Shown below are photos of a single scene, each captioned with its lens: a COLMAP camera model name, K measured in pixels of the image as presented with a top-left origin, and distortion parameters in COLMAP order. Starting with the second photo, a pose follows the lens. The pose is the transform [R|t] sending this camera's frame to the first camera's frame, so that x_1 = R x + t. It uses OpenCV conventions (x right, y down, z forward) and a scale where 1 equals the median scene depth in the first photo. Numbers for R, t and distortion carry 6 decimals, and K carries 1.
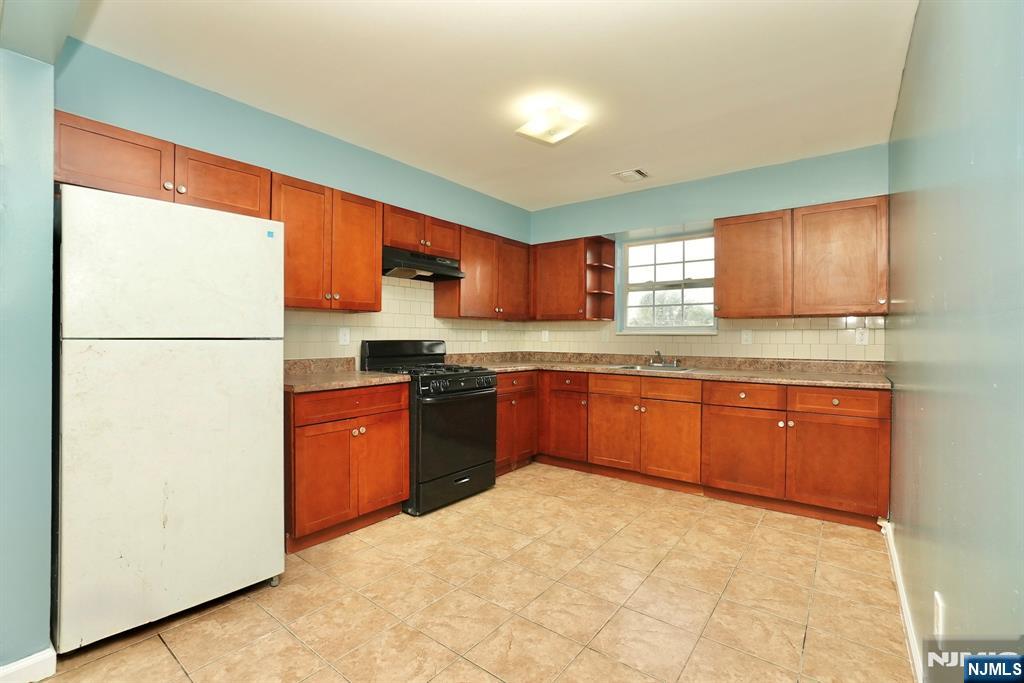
lens RADIAL K [[452.5, 0, 506.8], [0, 452.5, 337.9], [0, 0, 1]] dist [-0.055633, 0.022713]
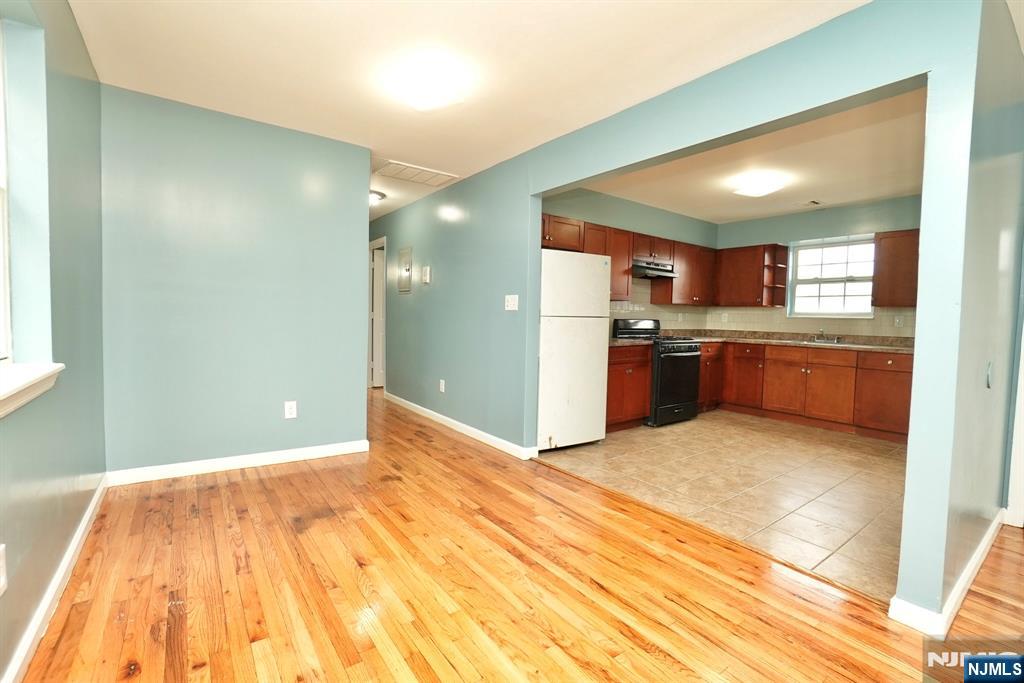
lens RADIAL K [[452.5, 0, 506.8], [0, 452.5, 337.9], [0, 0, 1]] dist [-0.055633, 0.022713]
pose [[0.962482, 0.027937, -0.269905, -0.209290], [-0.015403, 0.998707, 0.048446, 0.001532], [0.270909, -0.042471, 0.961667, -0.519617]]
